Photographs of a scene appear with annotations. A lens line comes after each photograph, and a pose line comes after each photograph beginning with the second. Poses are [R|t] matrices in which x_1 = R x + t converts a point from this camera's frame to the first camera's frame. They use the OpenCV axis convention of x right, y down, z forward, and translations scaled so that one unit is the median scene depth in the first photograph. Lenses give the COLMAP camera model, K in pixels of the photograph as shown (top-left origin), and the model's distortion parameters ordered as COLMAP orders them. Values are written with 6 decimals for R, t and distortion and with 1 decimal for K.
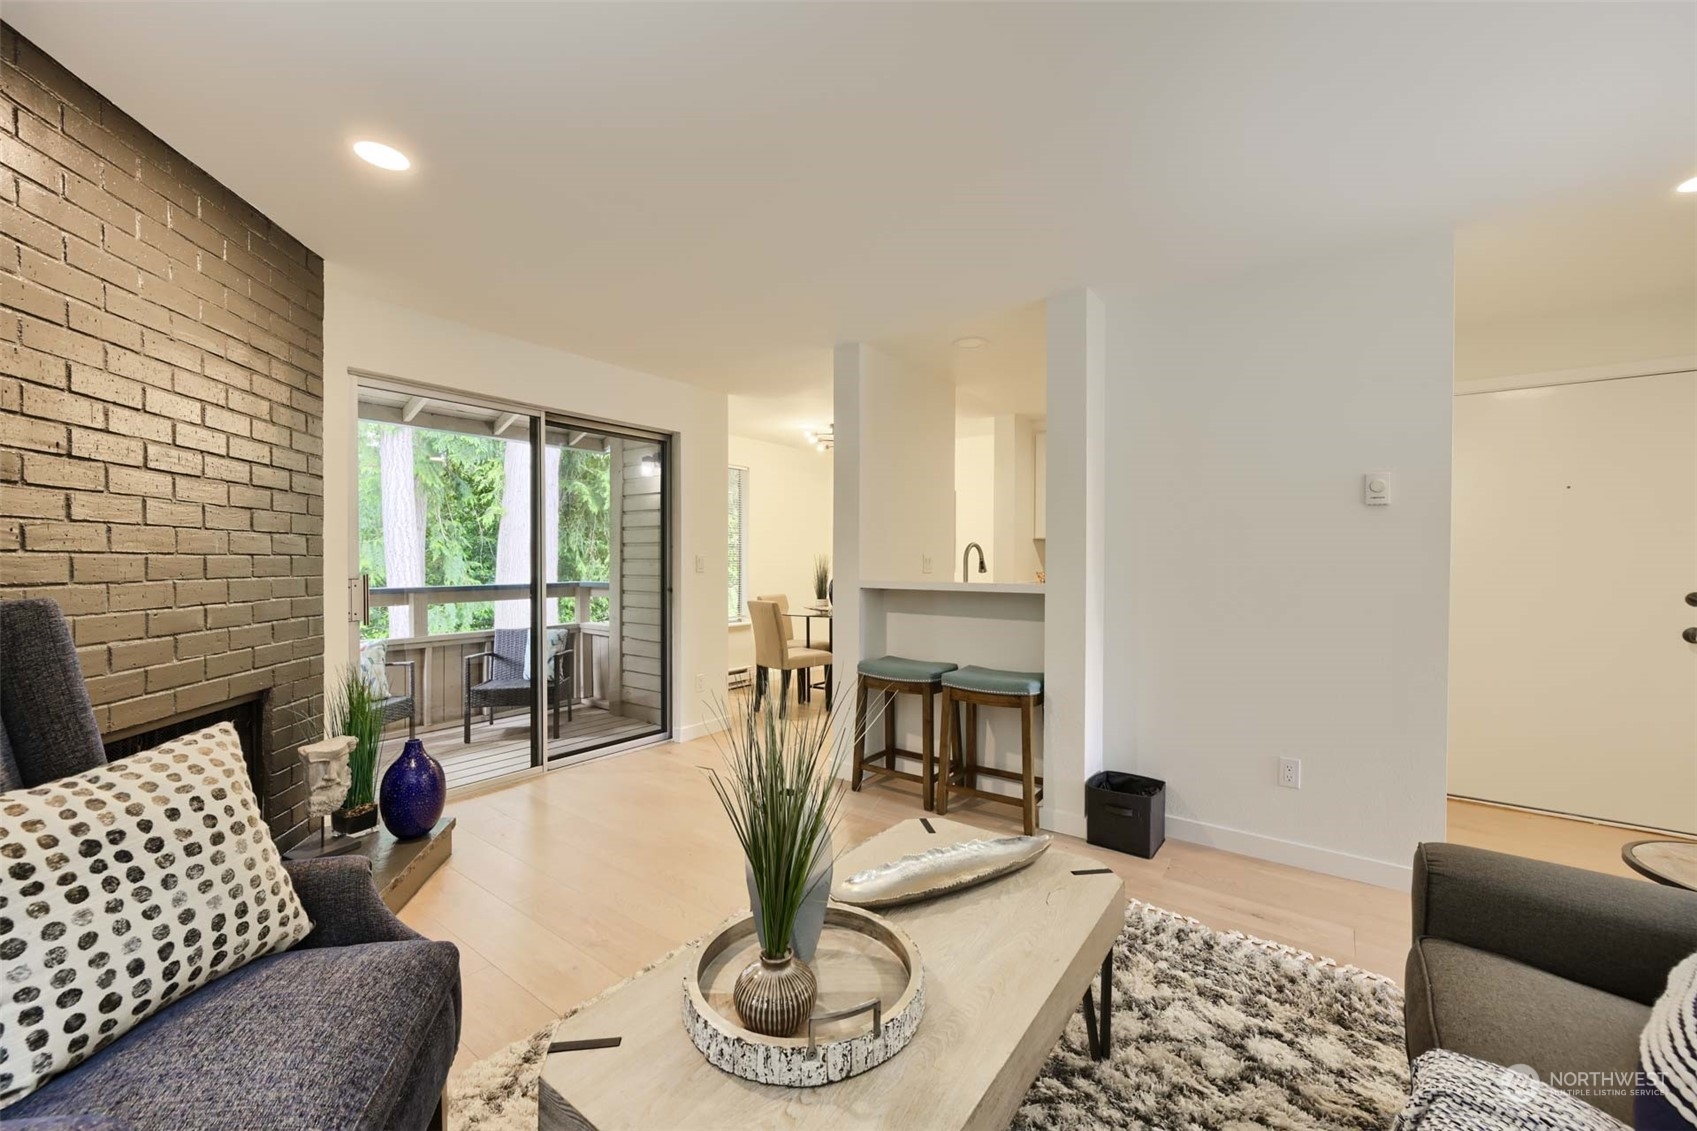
lens RADIAL K [[665.6, 0, 848.5], [0, 665.6, 565.5], [0, 0, 1]] dist [0.001135, 0.000518]
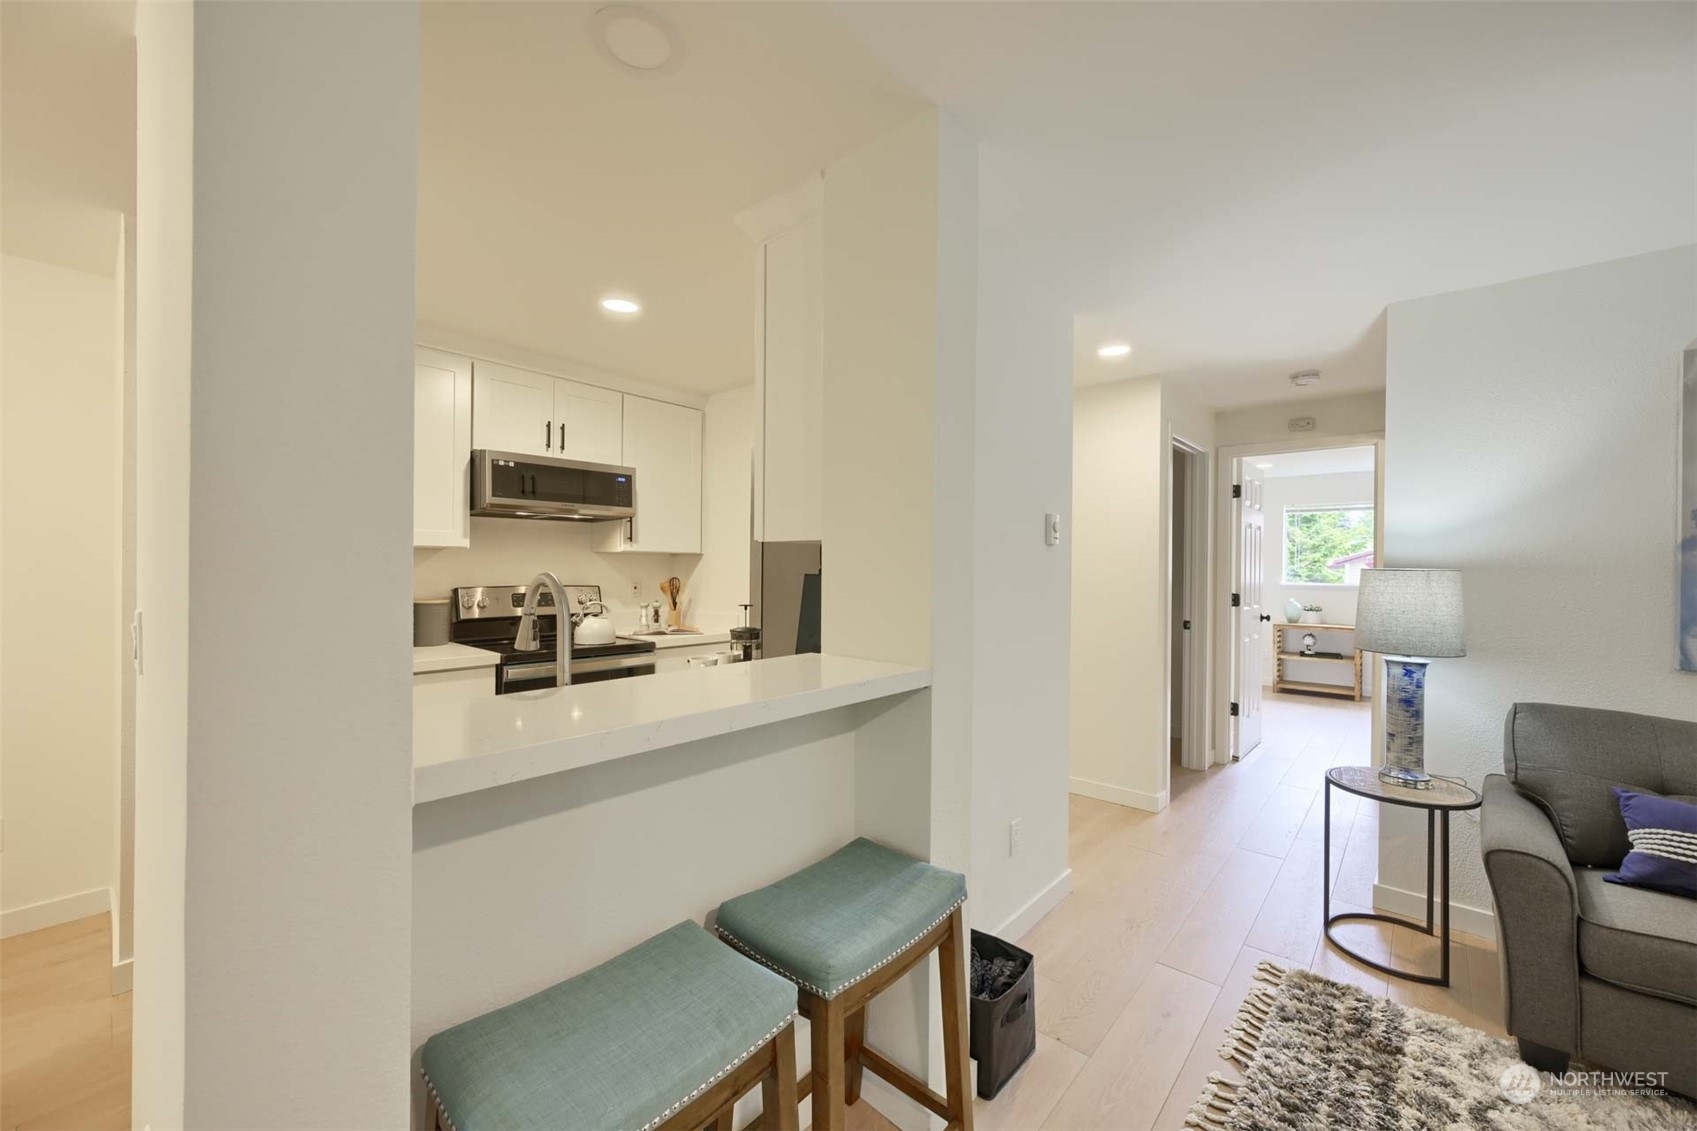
lens RADIAL K [[660.3, 0, 848.5], [0, 660.3, 565.5], [0, 0, 1]] dist [-0.001486, 0.000188]
pose [[0.082423, -0.004268, 0.996588, -0.268016], [0.000367, 0.999991, 0.004252, -0.065340], [-0.996597, 0.000015, 0.082424, 1.267854]]
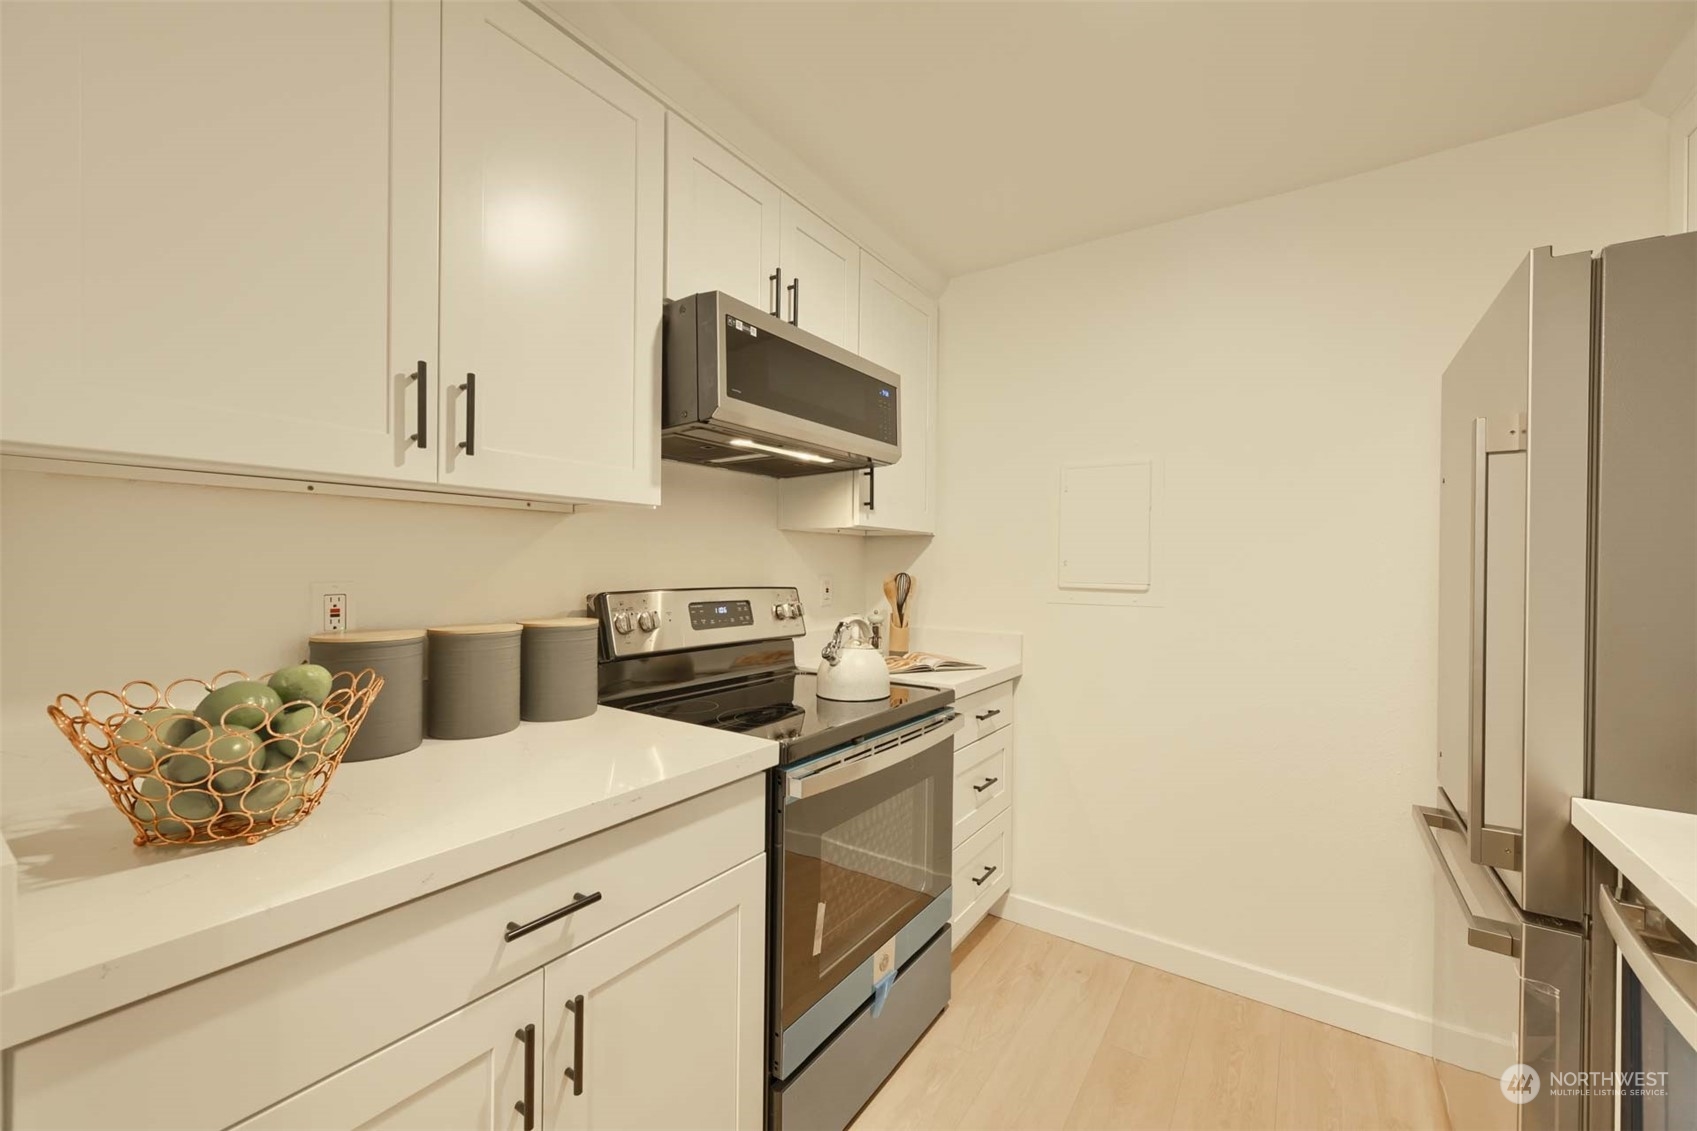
lens RADIAL K [[665.6, 0, 848.5], [0, 665.6, 565.5], [0, 0, 1]] dist [0.001135, 0.000518]
pose [[-0.036614, -0.005909, 0.999312, 0.342110], [-0.000542, 0.999982, 0.005893, -0.045227], [-0.999329, -0.000326, -0.036617, 1.963798]]
